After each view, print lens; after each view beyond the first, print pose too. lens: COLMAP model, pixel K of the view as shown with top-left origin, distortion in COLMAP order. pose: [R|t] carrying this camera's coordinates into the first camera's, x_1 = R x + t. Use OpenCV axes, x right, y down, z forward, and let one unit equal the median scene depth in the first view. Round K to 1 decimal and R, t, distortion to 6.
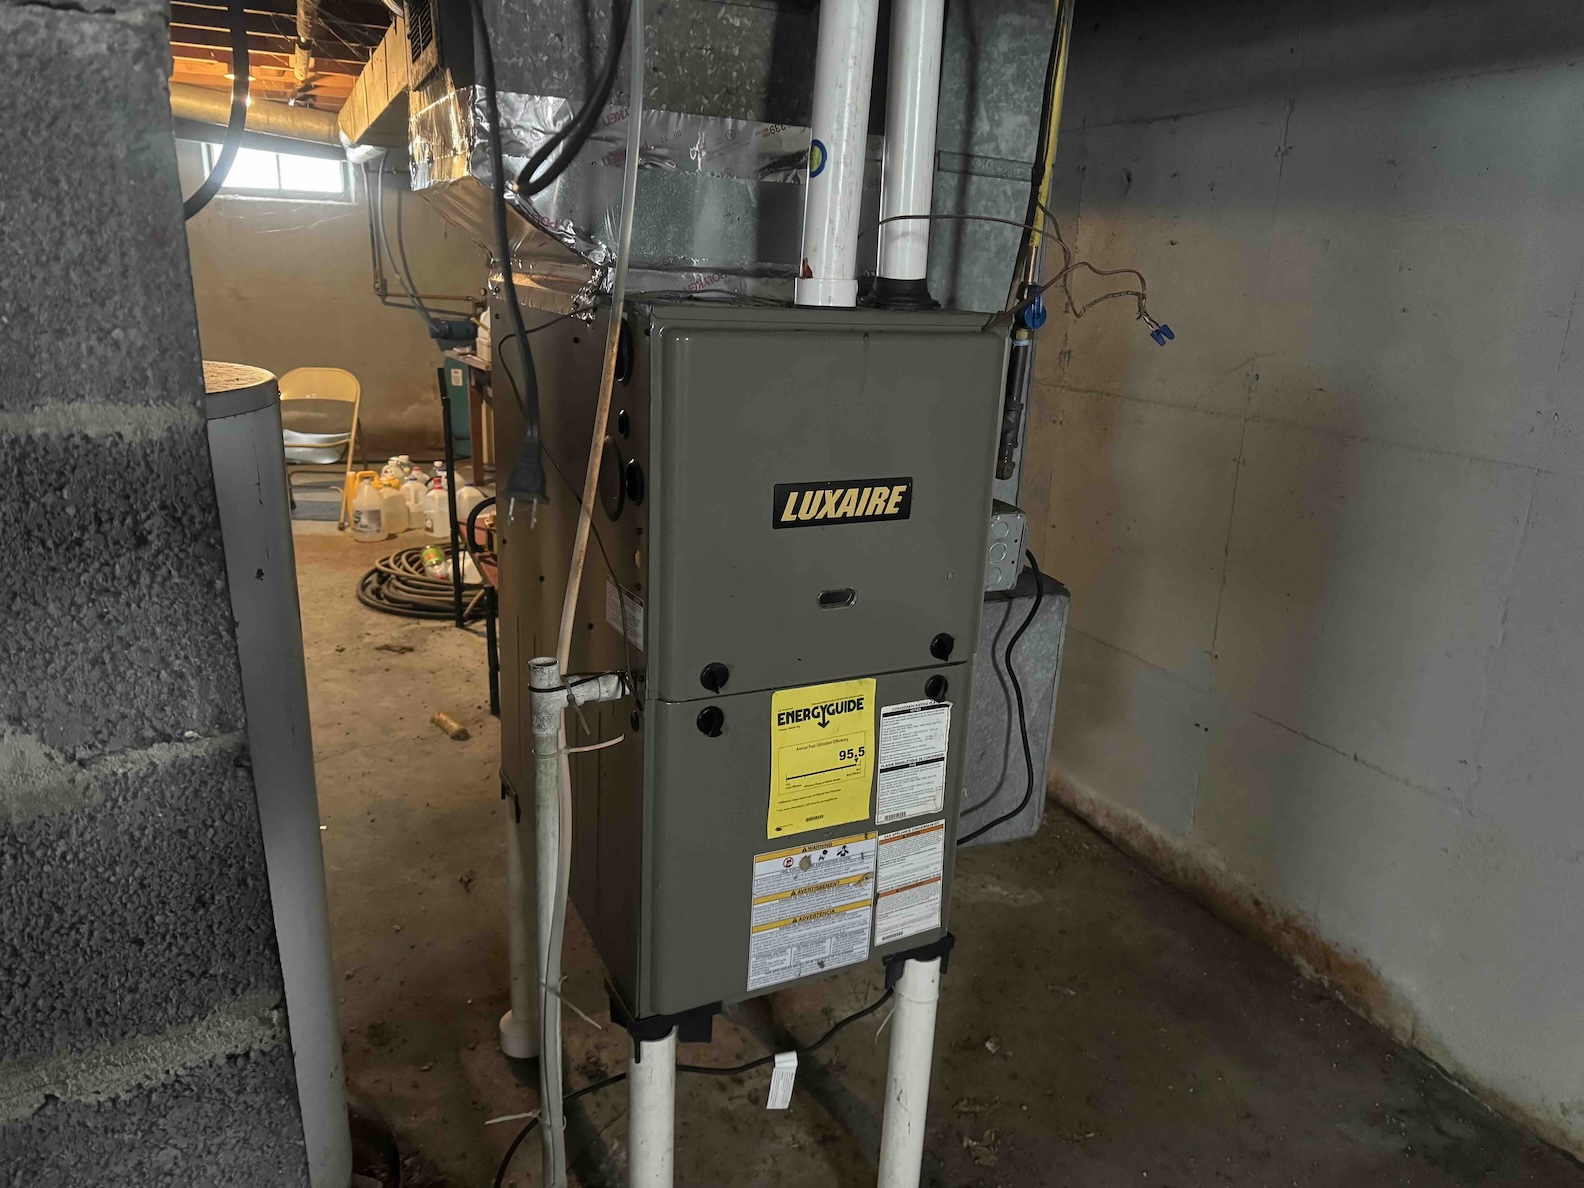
lens RADIAL K [[1092.6, 0, 792.0], [0, 1092.6, 594.0], [0, 0, 1]] dist [0.006218, 0.002008]
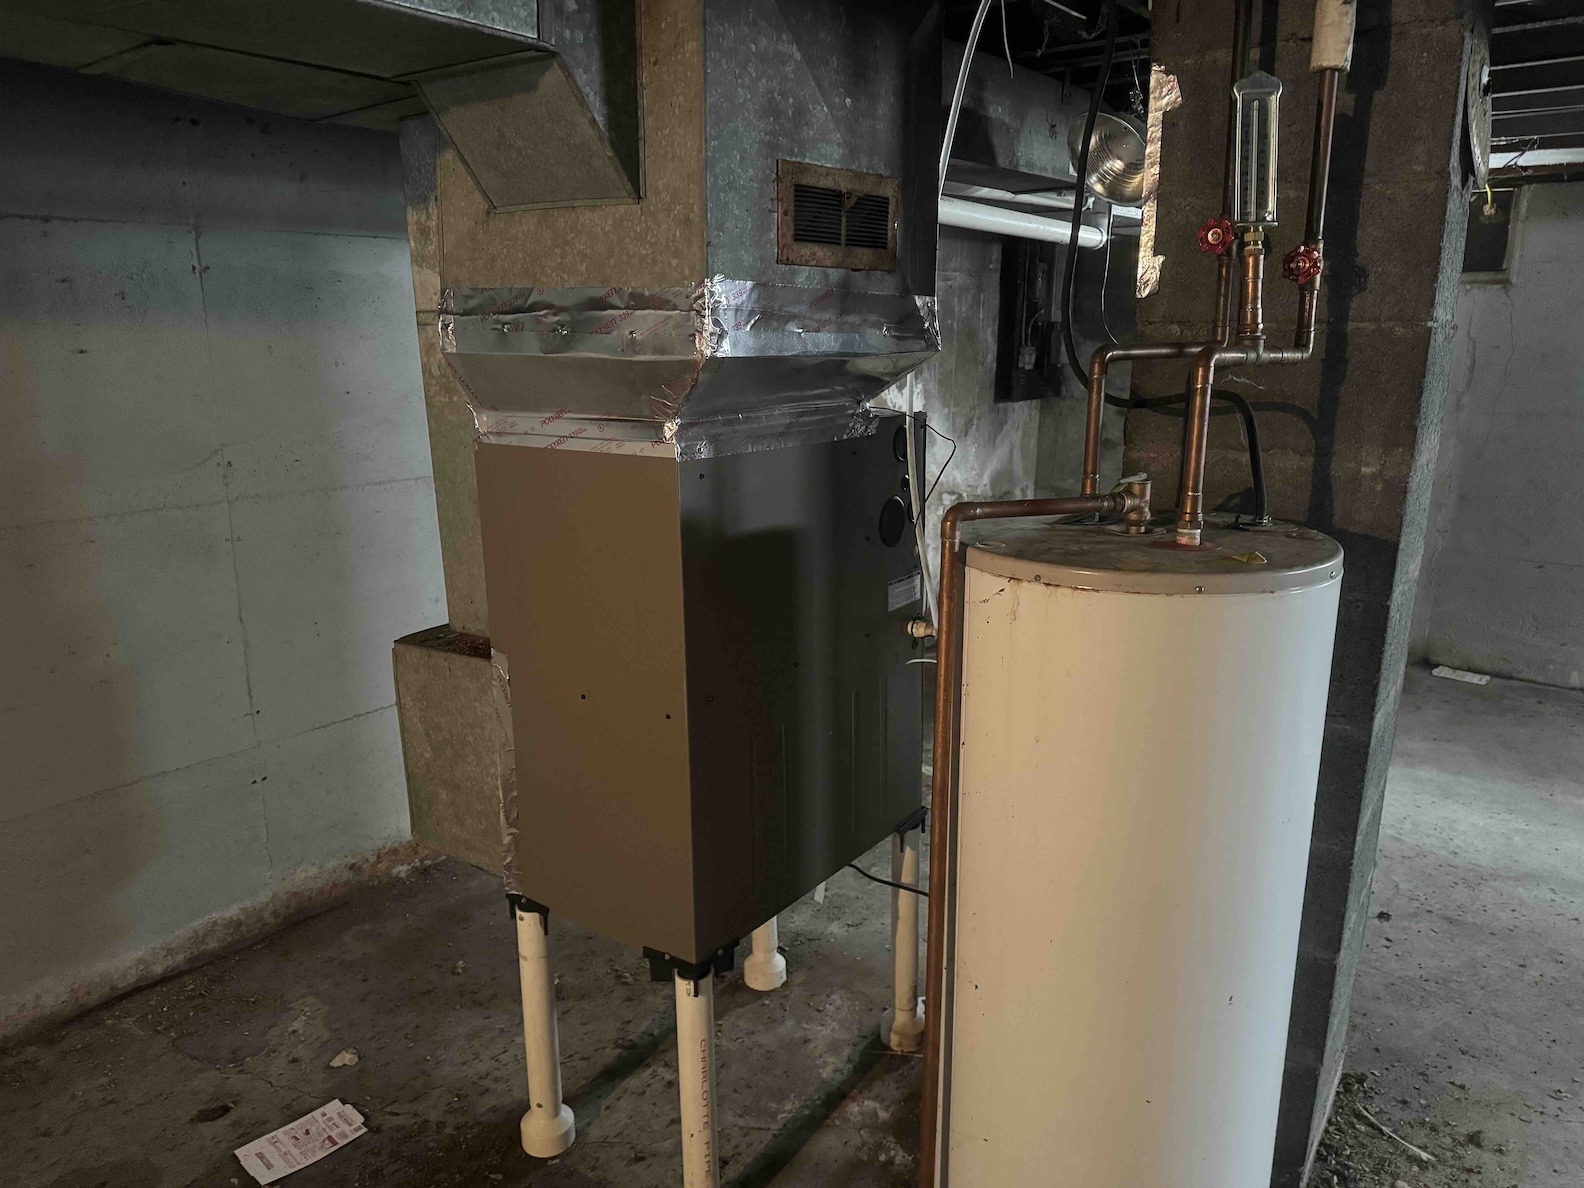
lens RADIAL K [[1092.6, 0, 792.0], [0, 1092.6, 594.0], [0, 0, 1]] dist [0.006218, 0.002008]
pose [[-0.443940, -0.244858, 0.861952, -0.759380], [0.251366, 0.889284, 0.382086, -0.327988], [-0.860077, 0.386289, -0.333240, 0.834494]]
